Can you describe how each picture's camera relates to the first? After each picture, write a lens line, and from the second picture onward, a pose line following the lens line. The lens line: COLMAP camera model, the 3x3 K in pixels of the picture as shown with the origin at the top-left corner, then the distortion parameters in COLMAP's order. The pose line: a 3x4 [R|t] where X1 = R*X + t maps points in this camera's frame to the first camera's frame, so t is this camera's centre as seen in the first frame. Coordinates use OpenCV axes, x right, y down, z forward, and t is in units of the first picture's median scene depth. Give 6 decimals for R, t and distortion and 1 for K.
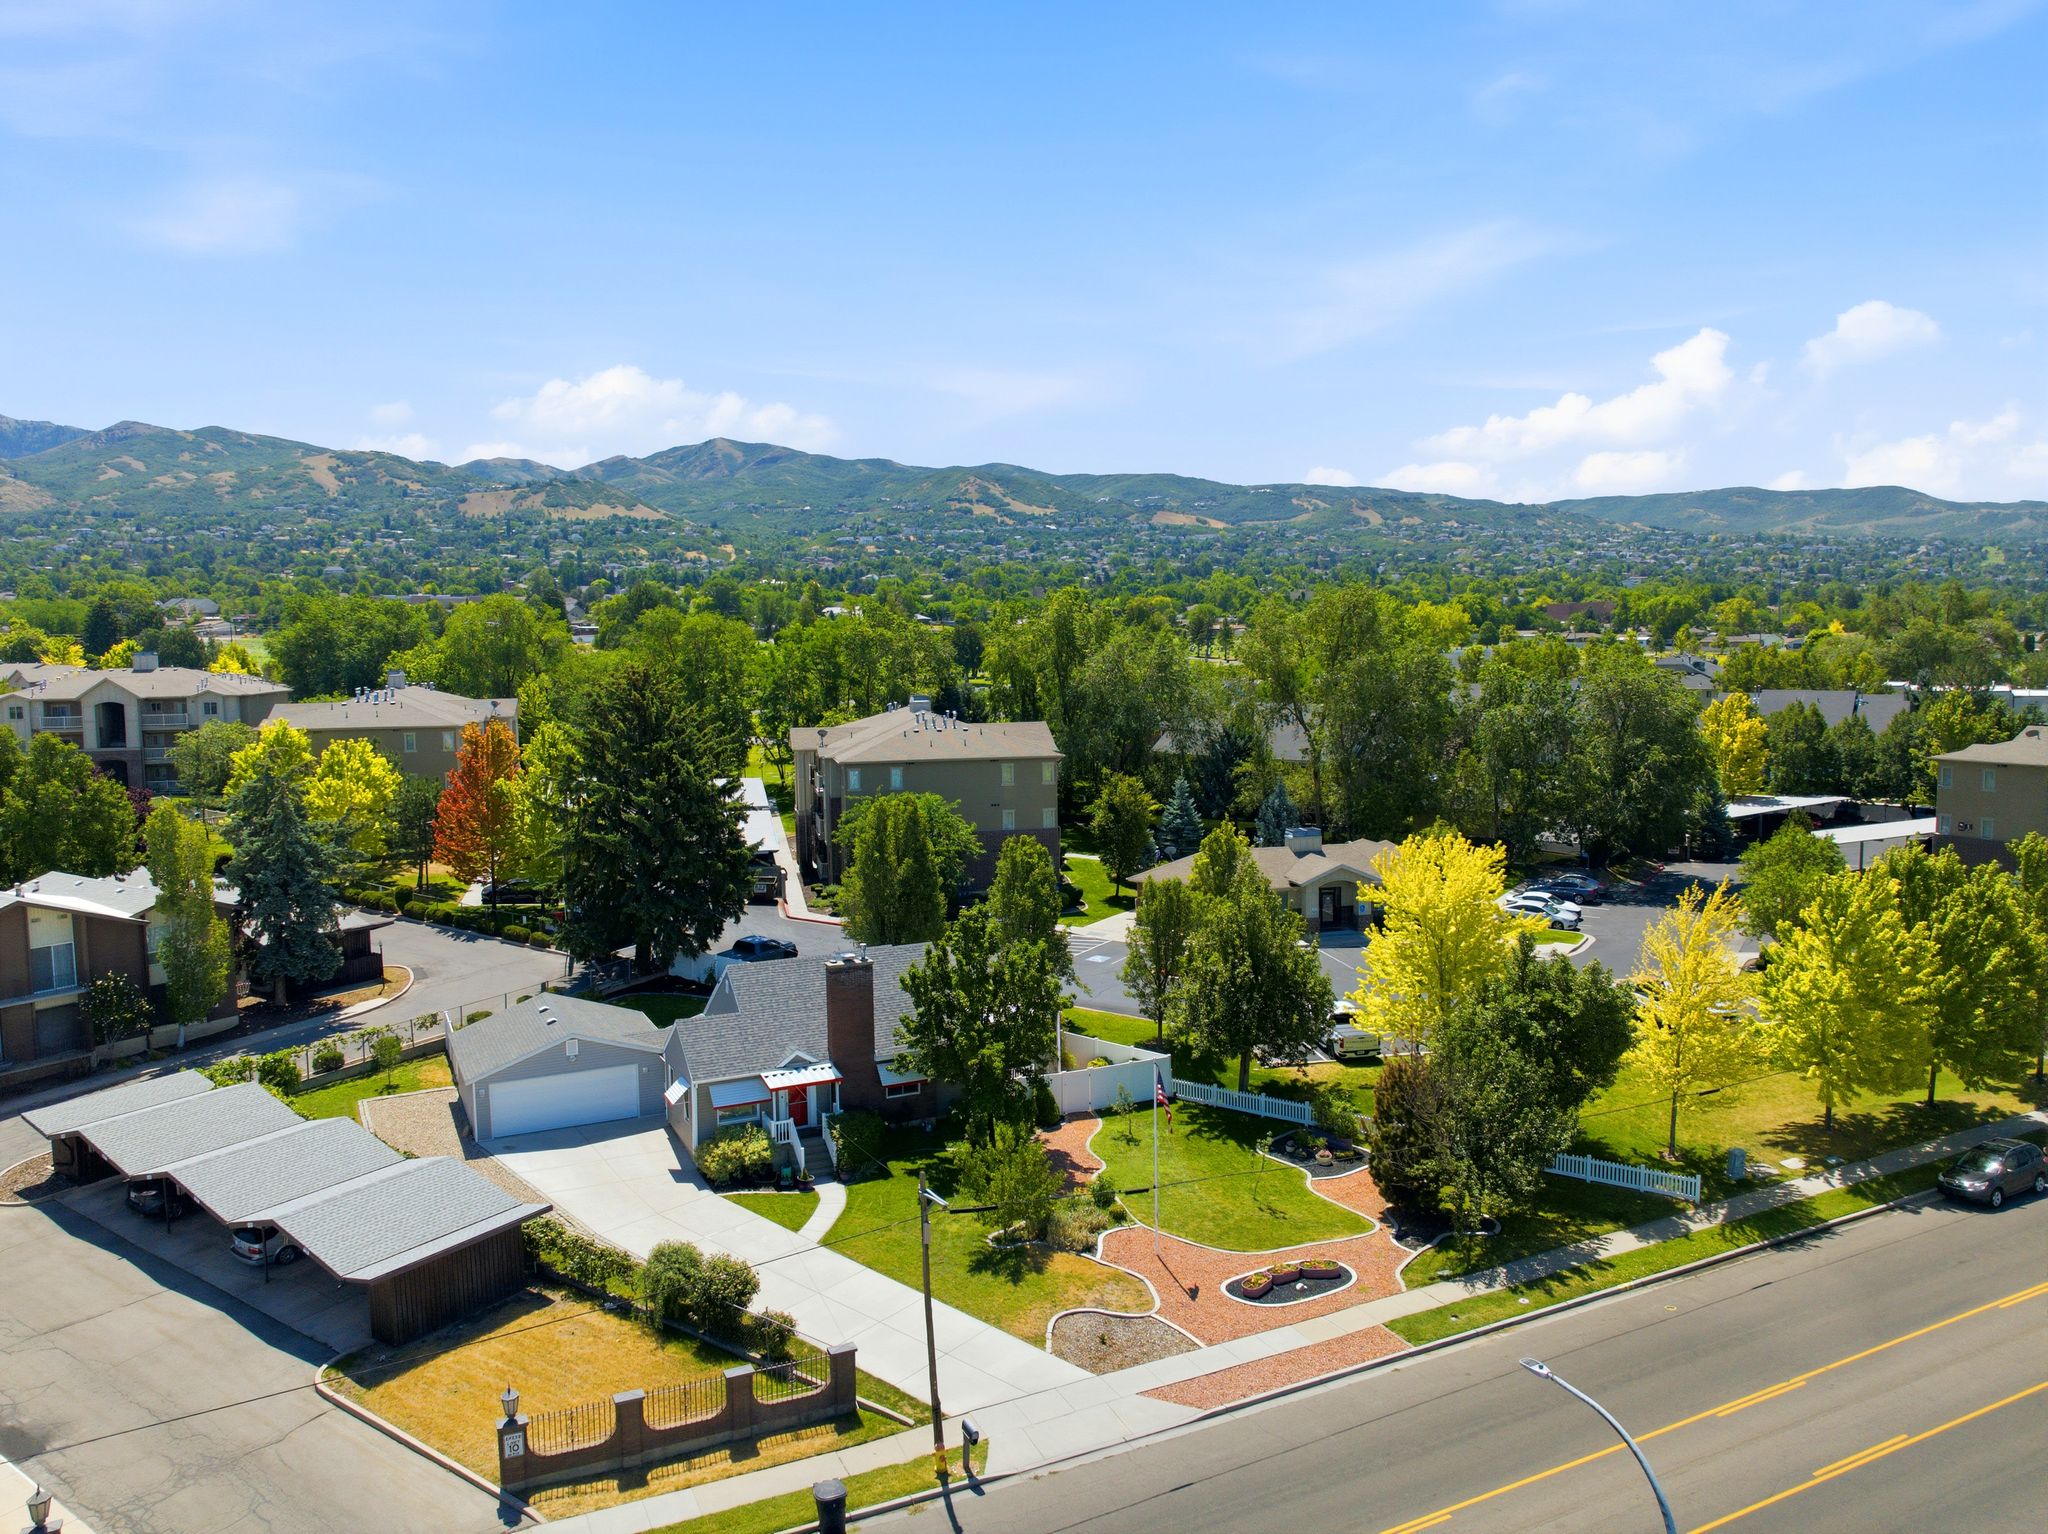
lens RADIAL K [[1425.2, 0, 1024.0], [0, 1425.2, 767.0], [0, 0, 1]] dist [-0.006925, -0.055448]
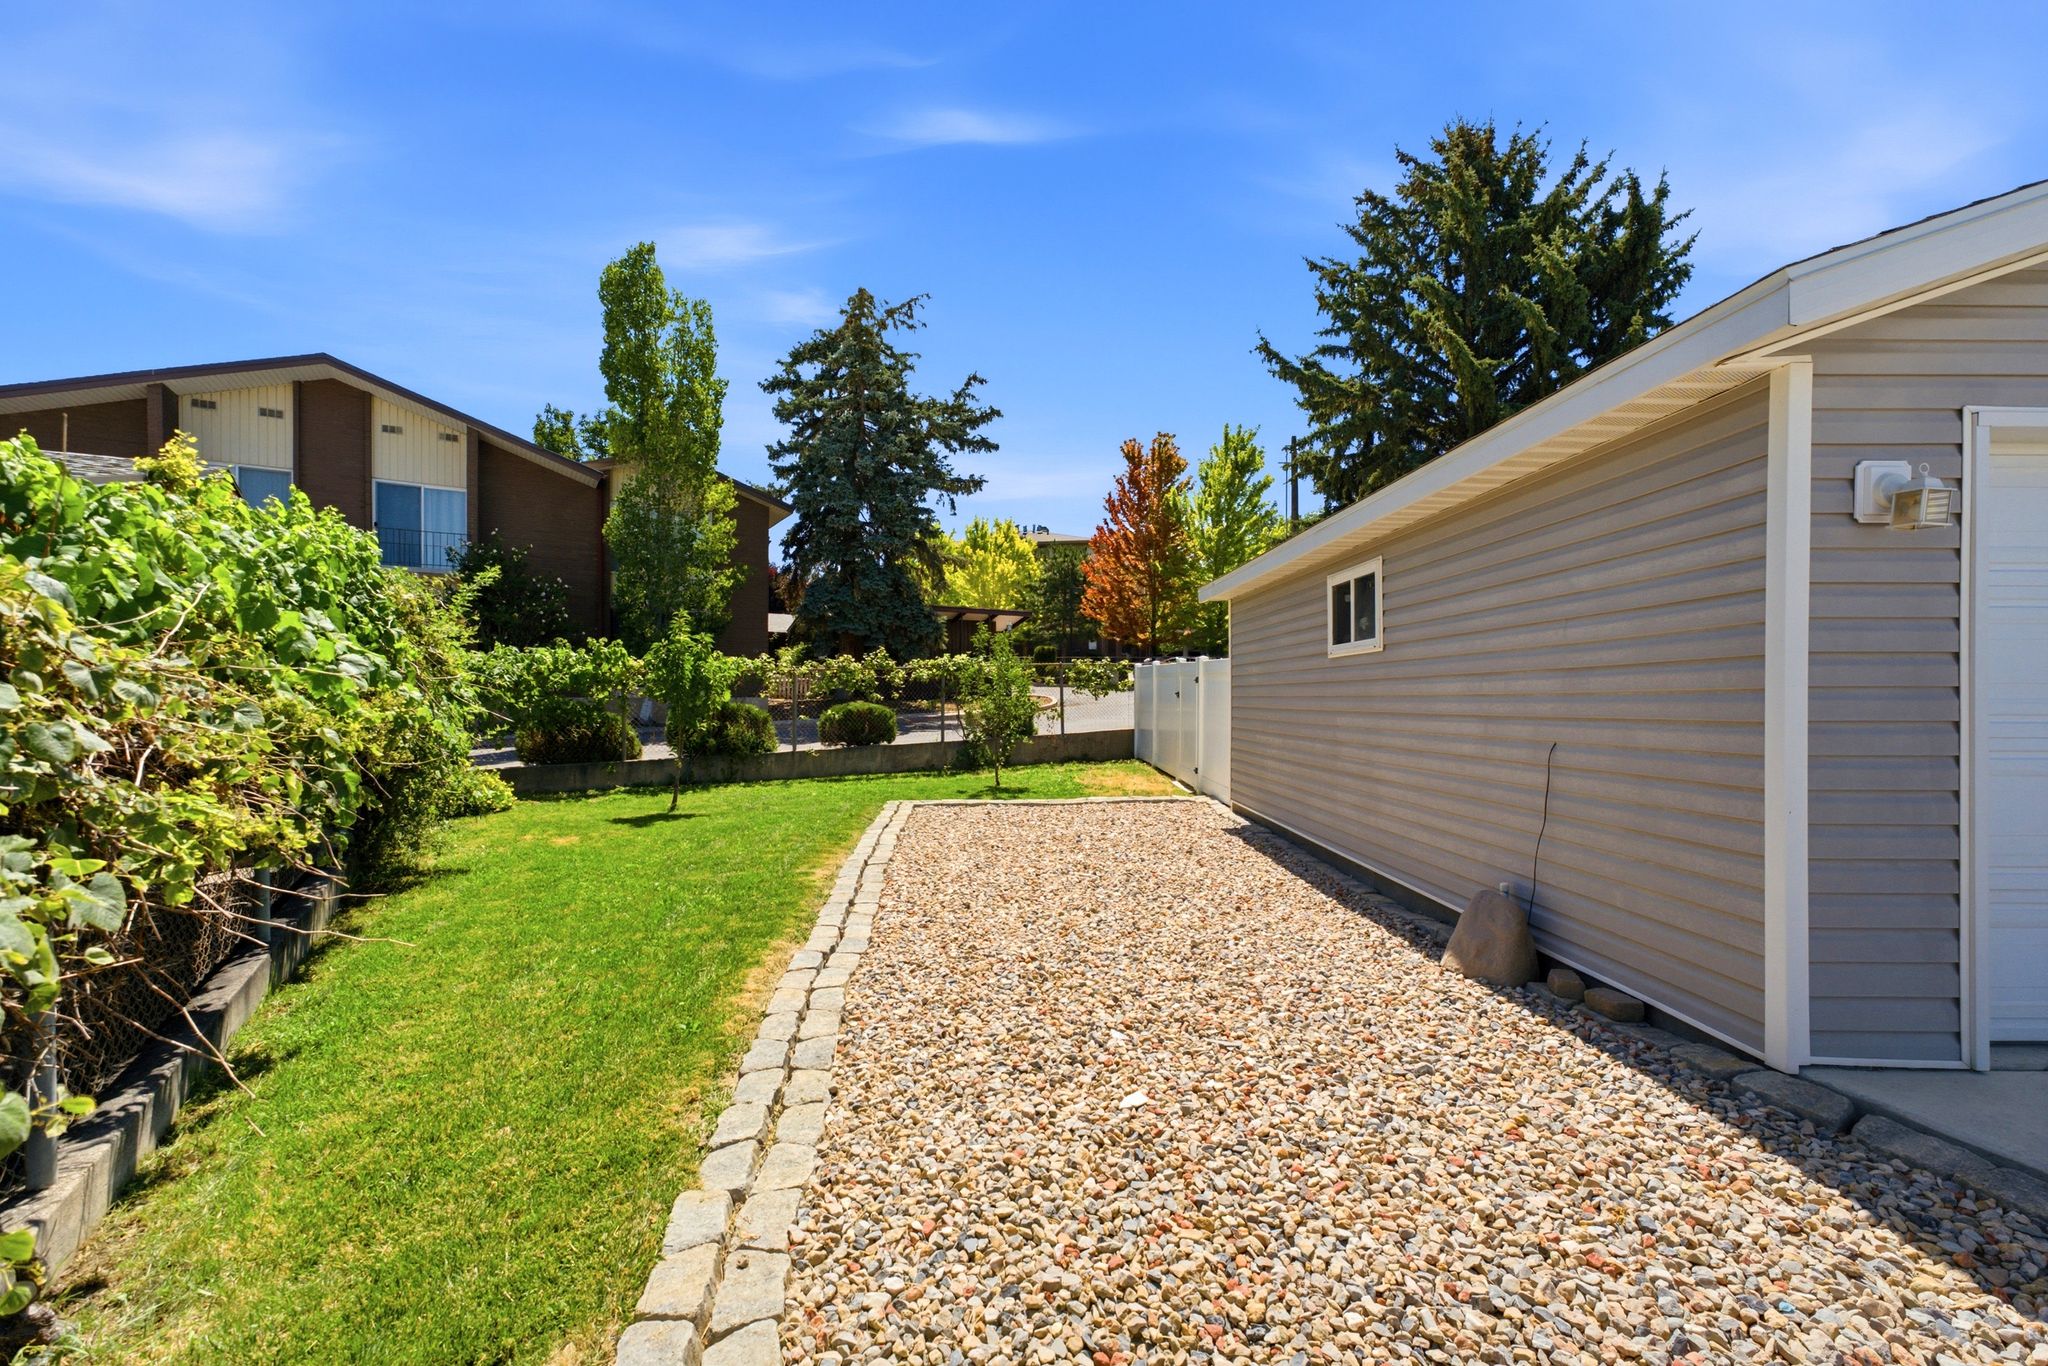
lens RADIAL K [[835.9, 0, 1013.8], [0, 835.9, 699.2], [0, 0, 1]] dist [-0.031854, 0.023011]
pose [[0.901945, 0.008108, -0.431775, -0.367647], [-0.040343, 0.997033, -0.065550, 0.218598], [0.429963, 0.076541, 0.899596, 0.830379]]
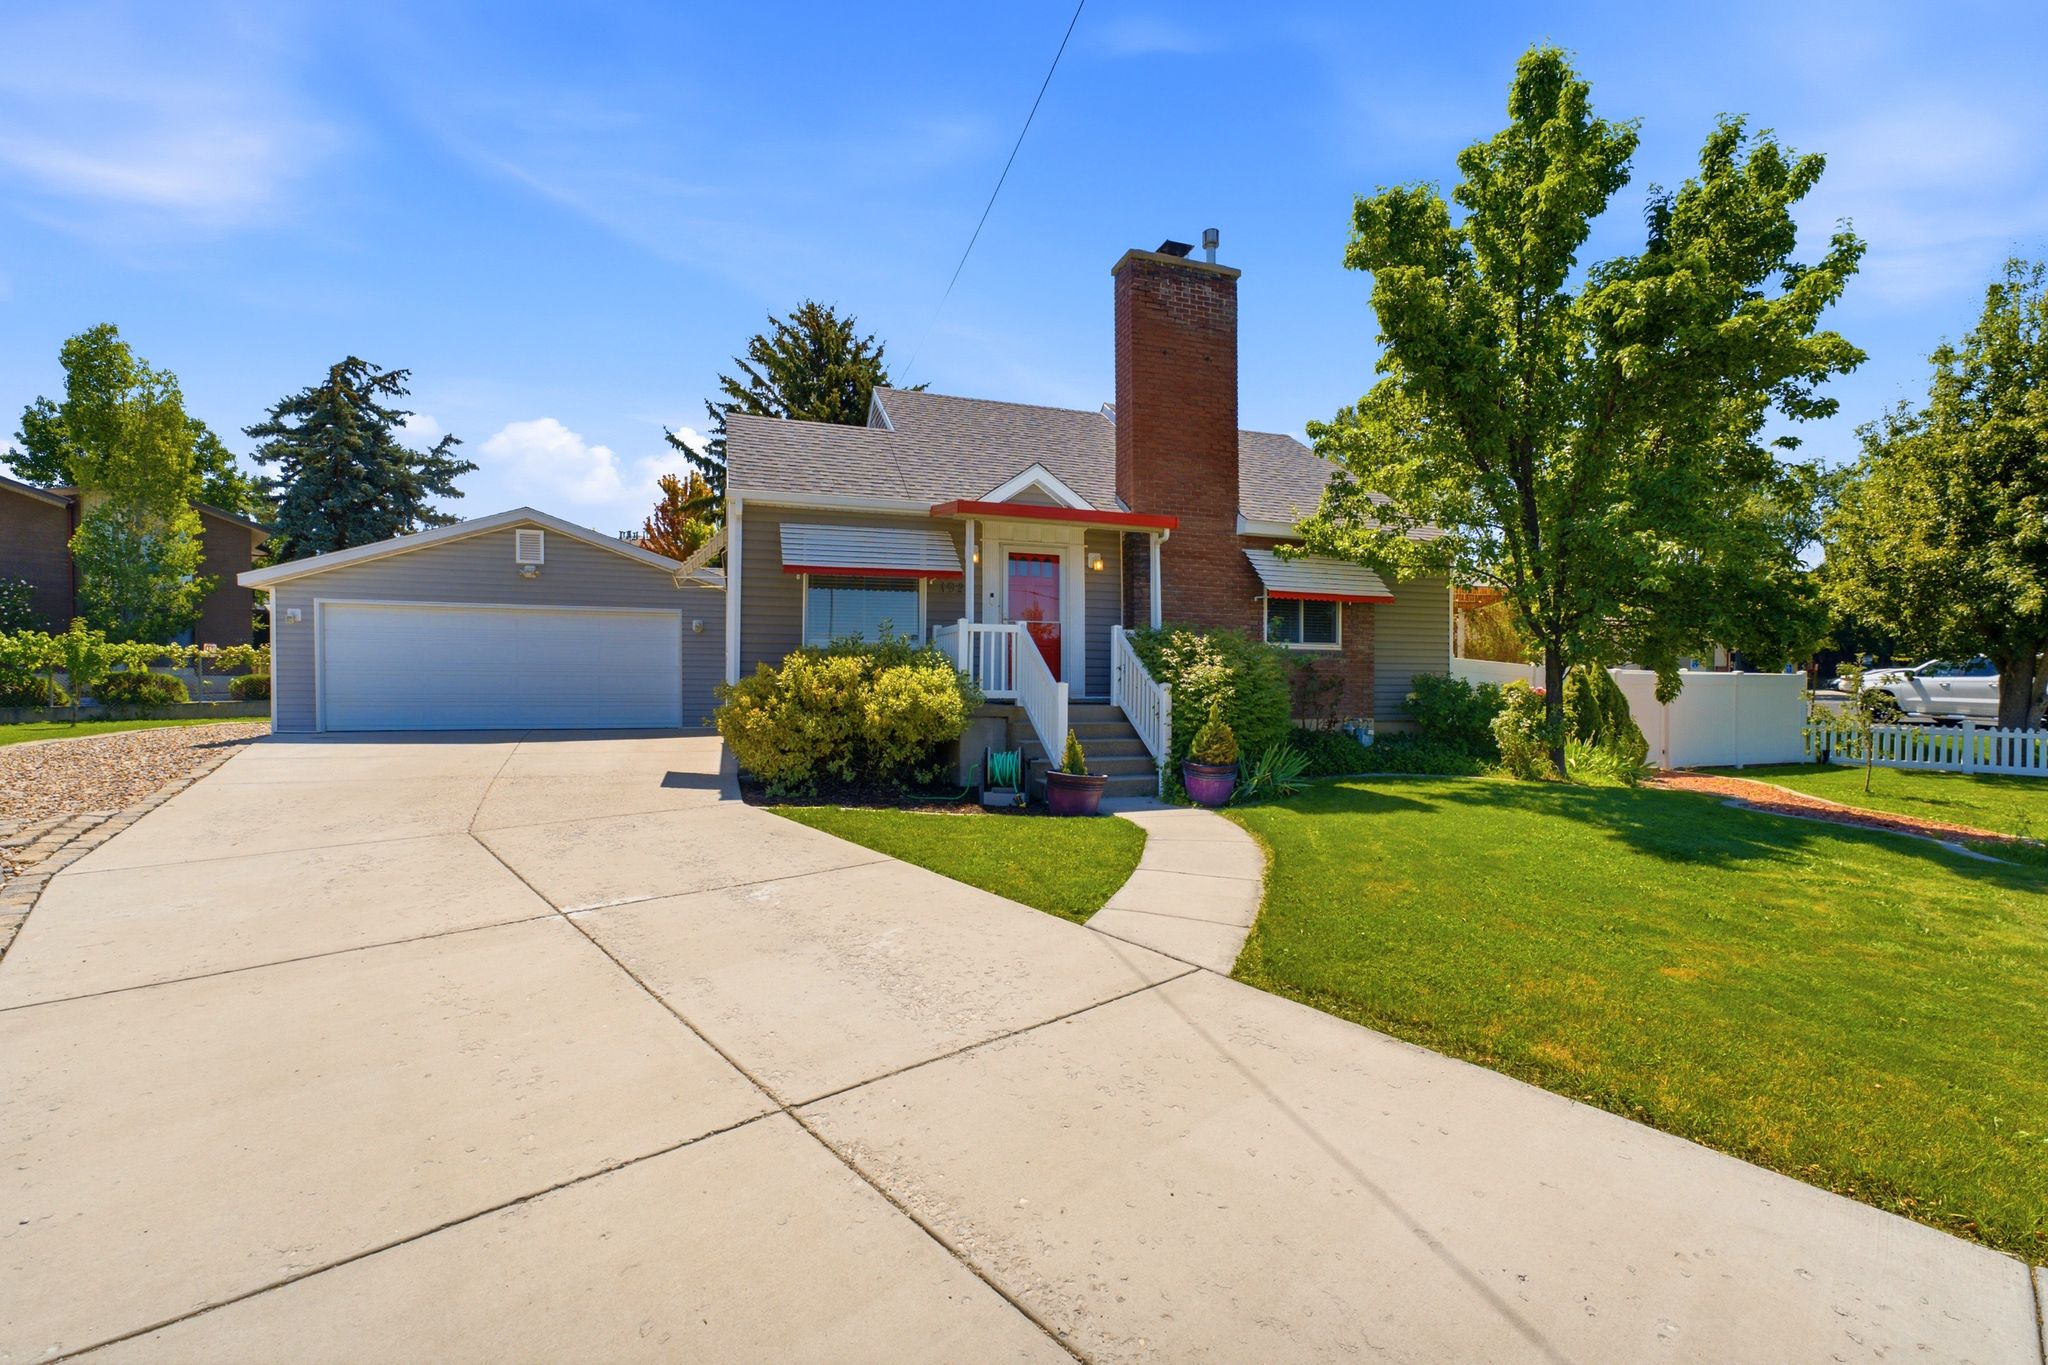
lens RADIAL K [[838.2, 0, 1016.0], [0, 838.2, 716.9], [0, 0, 1]] dist [0.002272, 0.000540]
pose [[0.991158, 0.013606, -0.131984, -0.116947], [-0.020997, 0.998278, -0.054772, 0.238632], [0.131011, 0.057060, 0.989737, 0.691959]]
